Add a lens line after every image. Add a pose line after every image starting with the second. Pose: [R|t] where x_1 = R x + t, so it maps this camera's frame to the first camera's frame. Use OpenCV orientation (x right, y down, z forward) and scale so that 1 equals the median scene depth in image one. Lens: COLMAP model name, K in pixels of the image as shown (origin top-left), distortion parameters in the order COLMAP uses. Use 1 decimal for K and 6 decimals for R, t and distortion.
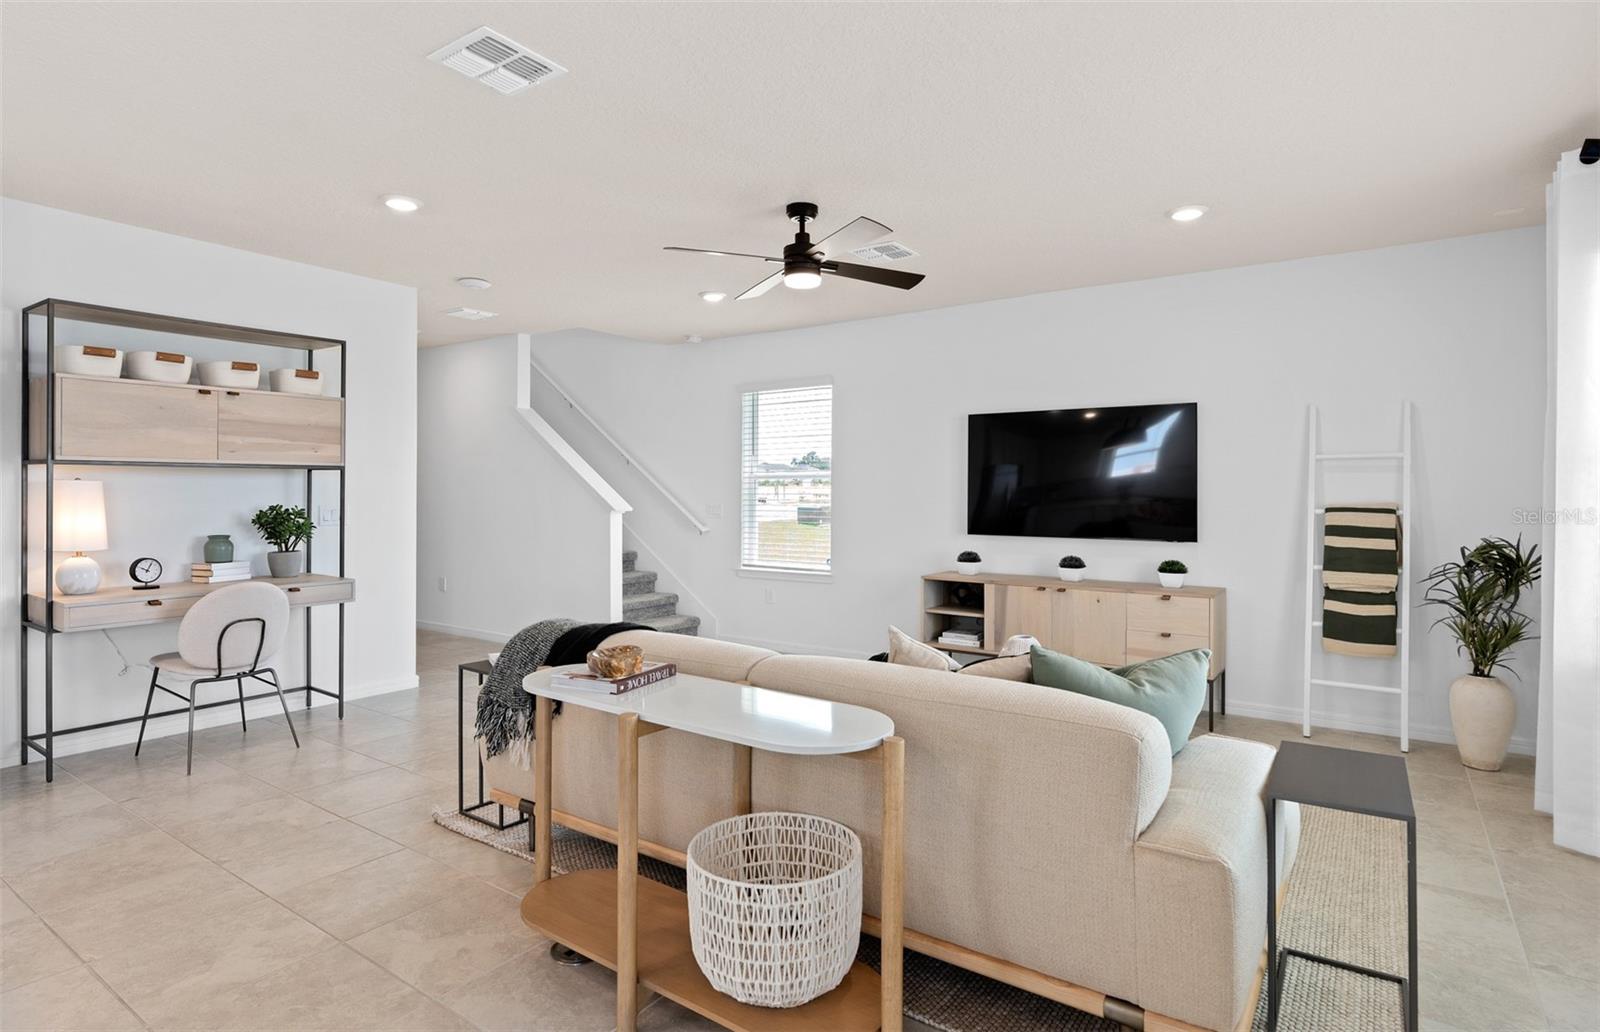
lens RADIAL K [[831.0, 0, 801.2], [0, 831.0, 499.5], [0, 0, 1]] dist [0.000204, 0.006848]
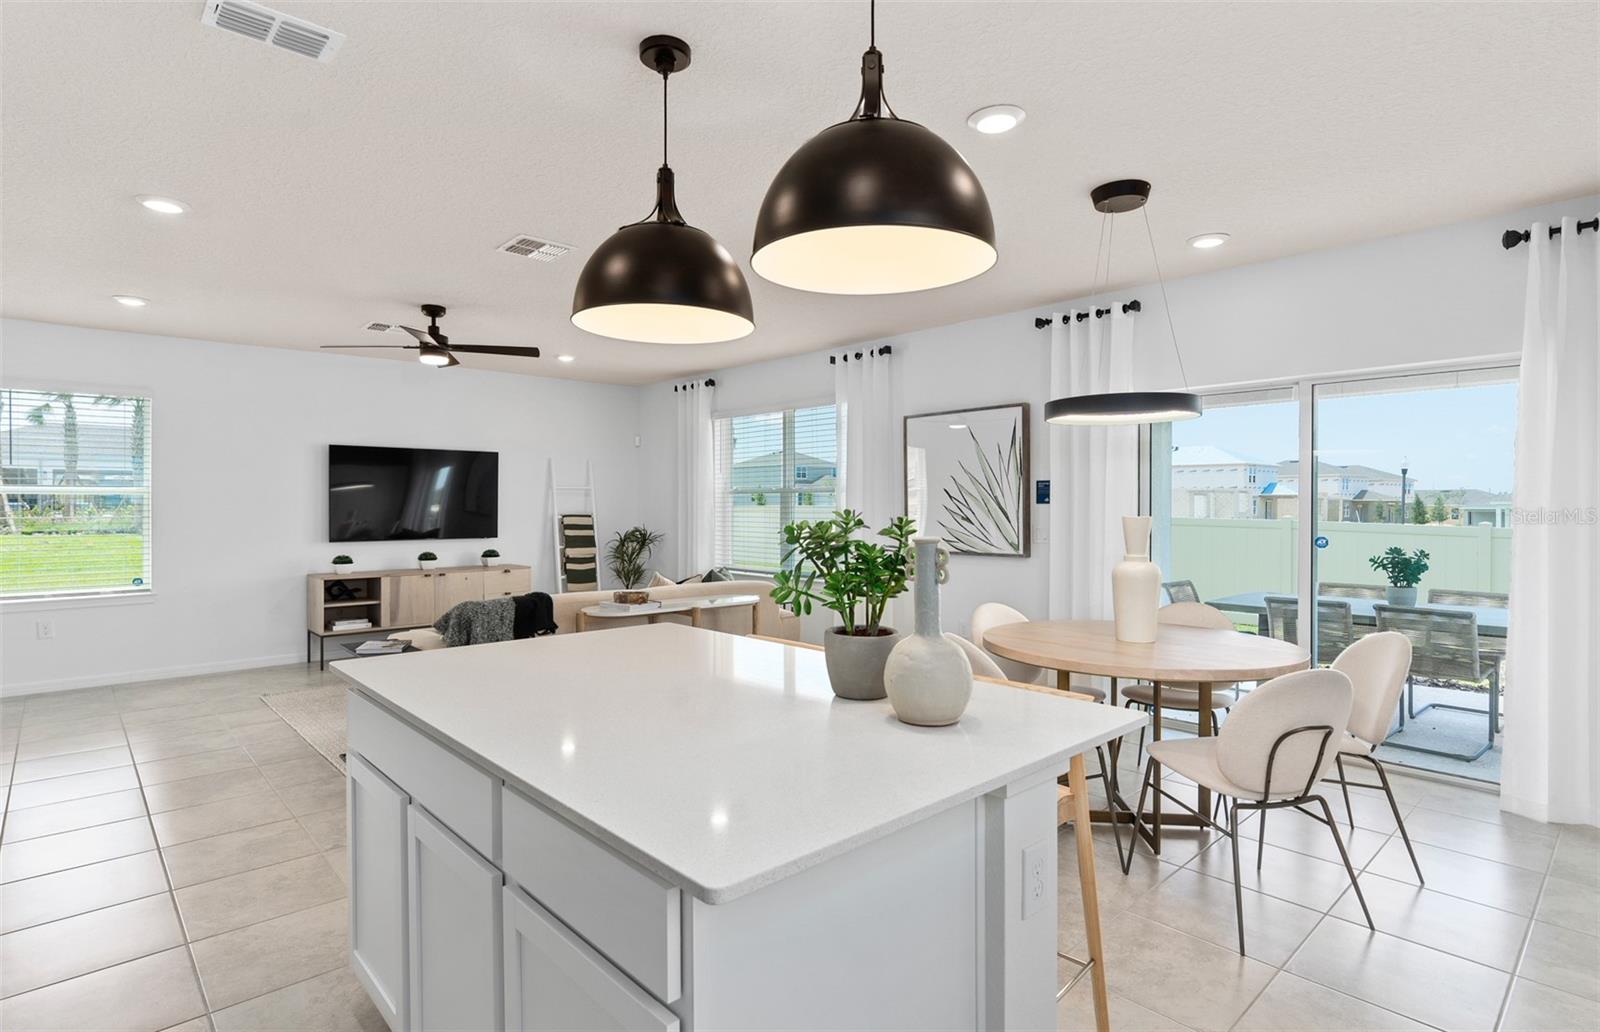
lens RADIAL K [[831.0, 0, 793.0], [0, 831.0, 508.3], [0, 0, 1]] dist [0.000204, 0.006848]
pose [[0.216828, -0.011962, 0.976137, -1.094639], [0.005573, 0.999924, 0.011016, -0.022780], [-0.976194, 0.003051, 0.216878, 0.088477]]
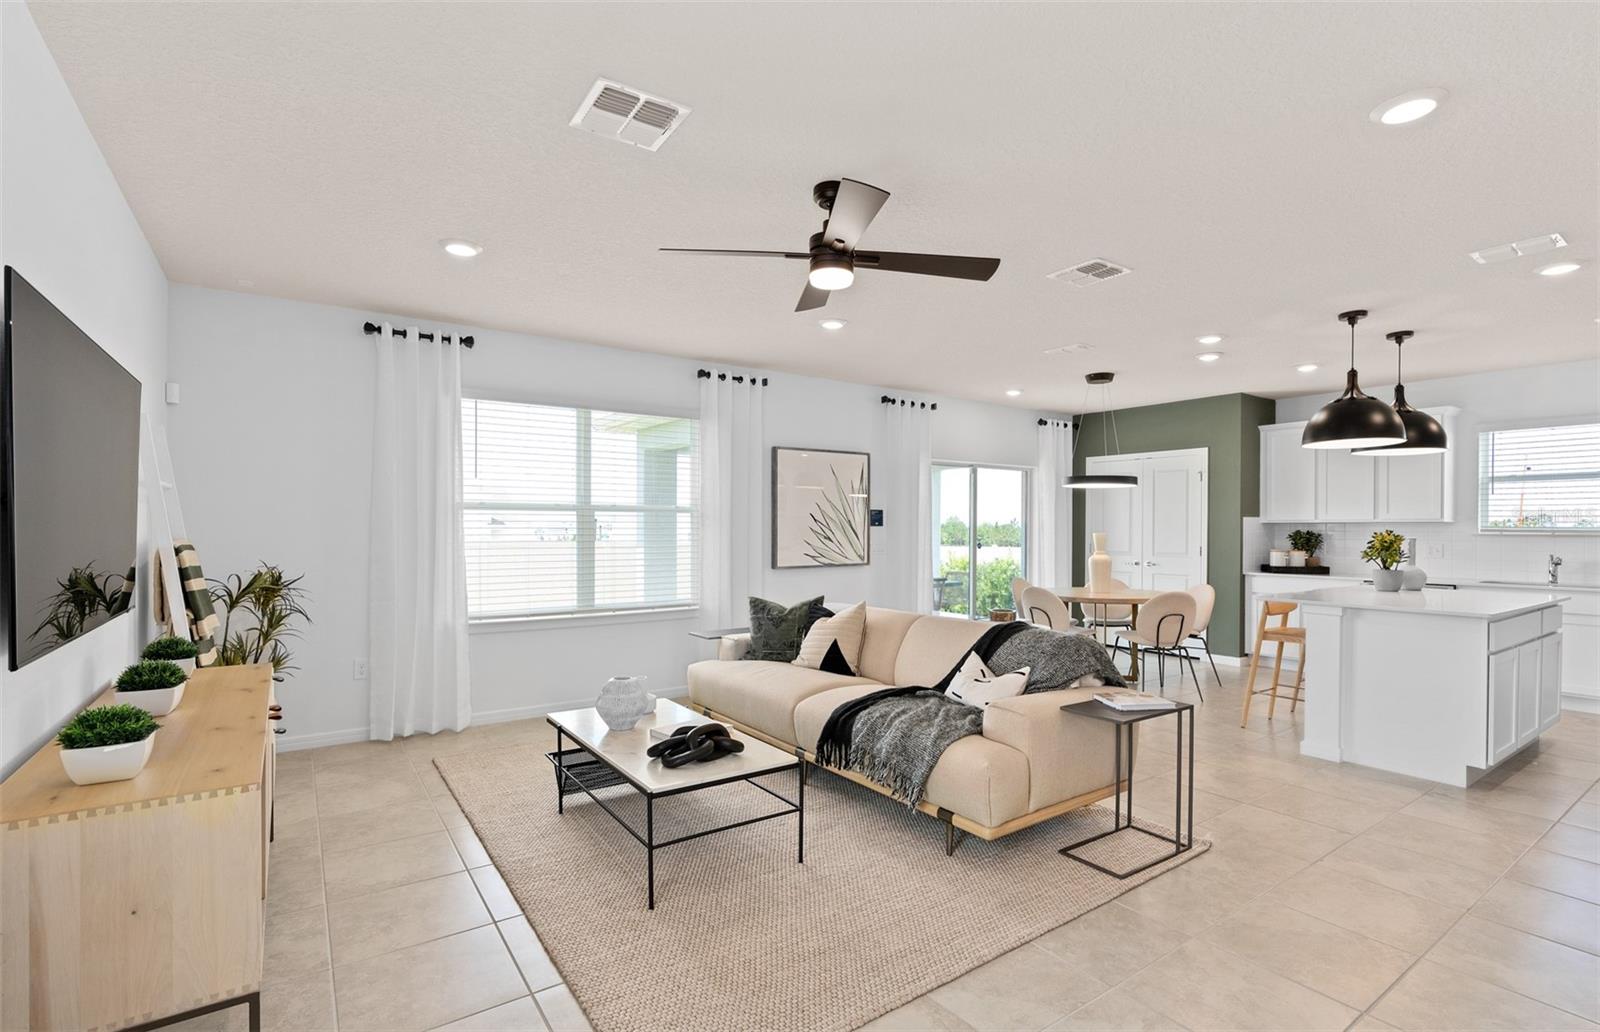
lens RADIAL K [[727.6, 0, 799.0], [0, 727.6, 525.1], [0, 0, 1]] dist [-0.020437, -0.000412]
pose [[-0.939264, -0.004118, 0.343170, -0.191391], [-0.004630, 0.999989, -0.000672, -0.014337], [-0.343164, -0.002220, -0.939273, 1.465543]]
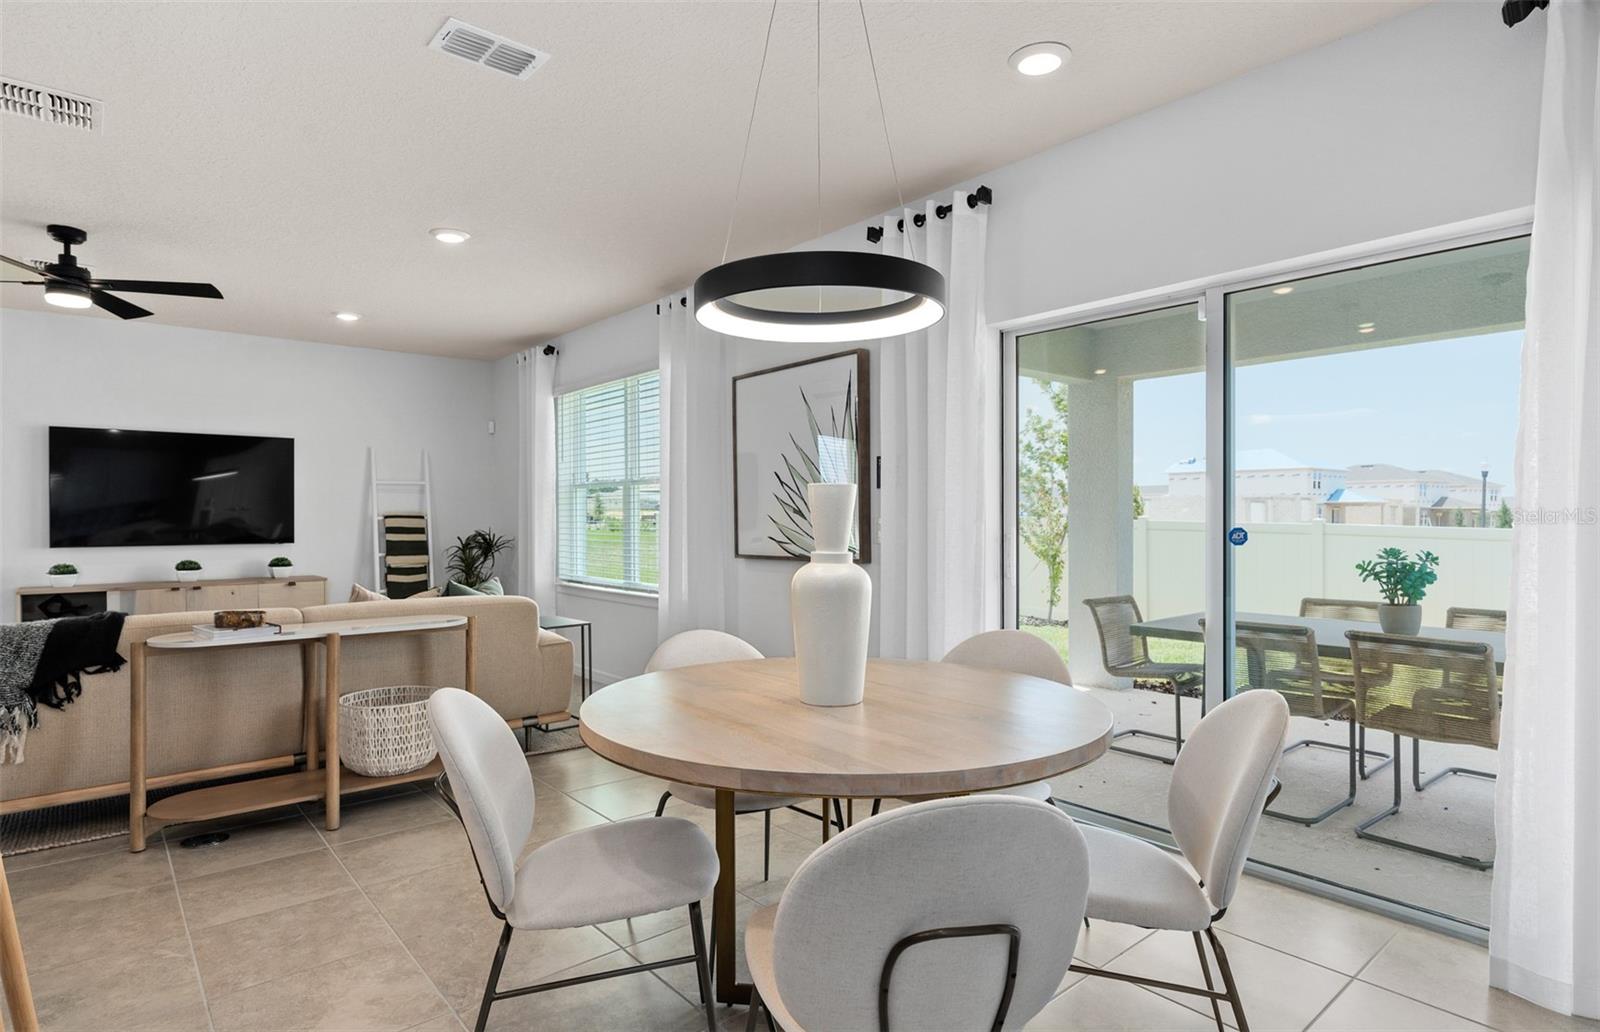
lens RADIAL K [[867.4, 0, 798.7], [0, 867.4, 518.1], [0, 0, 1]] dist [0.005033, -0.003389]
pose [[0.258301, -0.009905, 0.966014, -0.728532], [0.009327, 0.999926, 0.007759, 0.009592], [-0.966019, 0.007006, 0.258375, -0.154998]]
